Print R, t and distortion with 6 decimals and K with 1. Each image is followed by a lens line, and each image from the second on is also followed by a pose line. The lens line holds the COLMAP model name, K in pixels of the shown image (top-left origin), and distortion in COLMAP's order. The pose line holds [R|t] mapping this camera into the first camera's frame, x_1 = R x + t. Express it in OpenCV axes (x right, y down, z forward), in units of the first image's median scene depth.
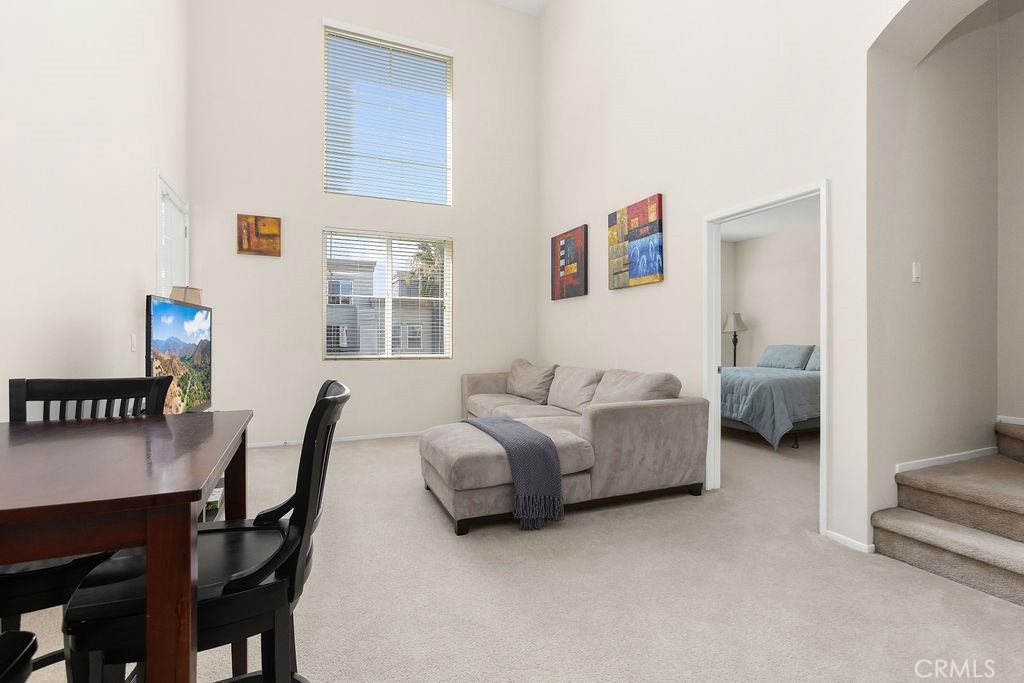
lens RADIAL K [[473.2, 0, 511.7], [0, 473.2, 338.3], [0, 0, 1]] dist [0.002497, 0.000843]
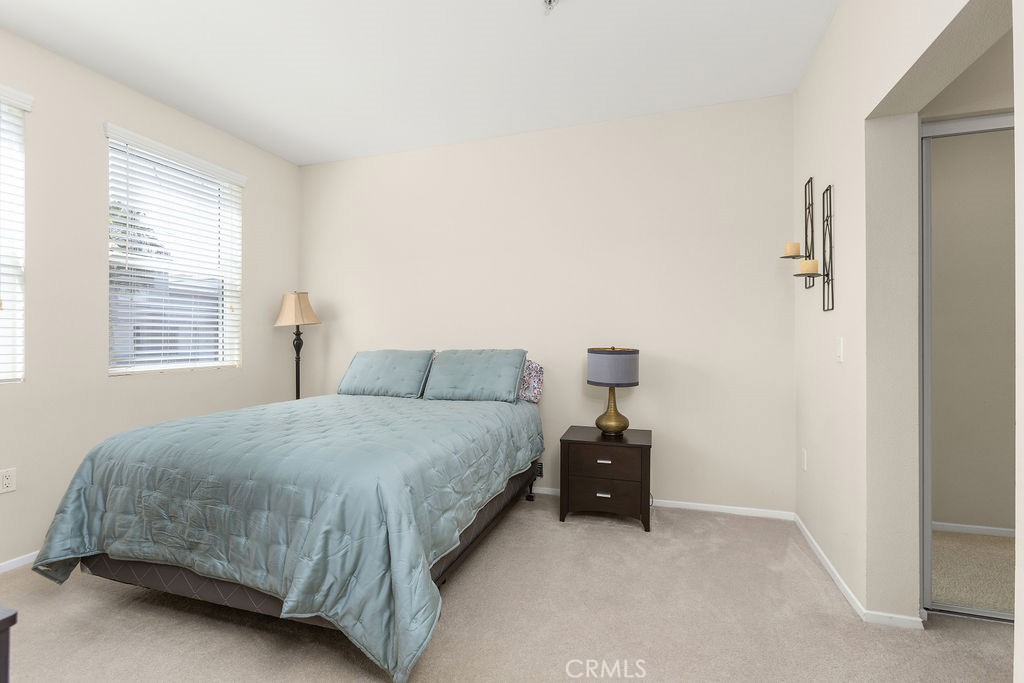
lens RADIAL K [[473.2, 0, 511.7], [0, 473.2, 338.3], [0, 0, 1]] dist [0.002497, 0.000843]
pose [[0.671036, -0.000435, 0.741425, 0.274414], [0.001666, 0.999998, -0.000922, 0.000659], [-0.741423, 0.001854, 0.671036, 0.535509]]
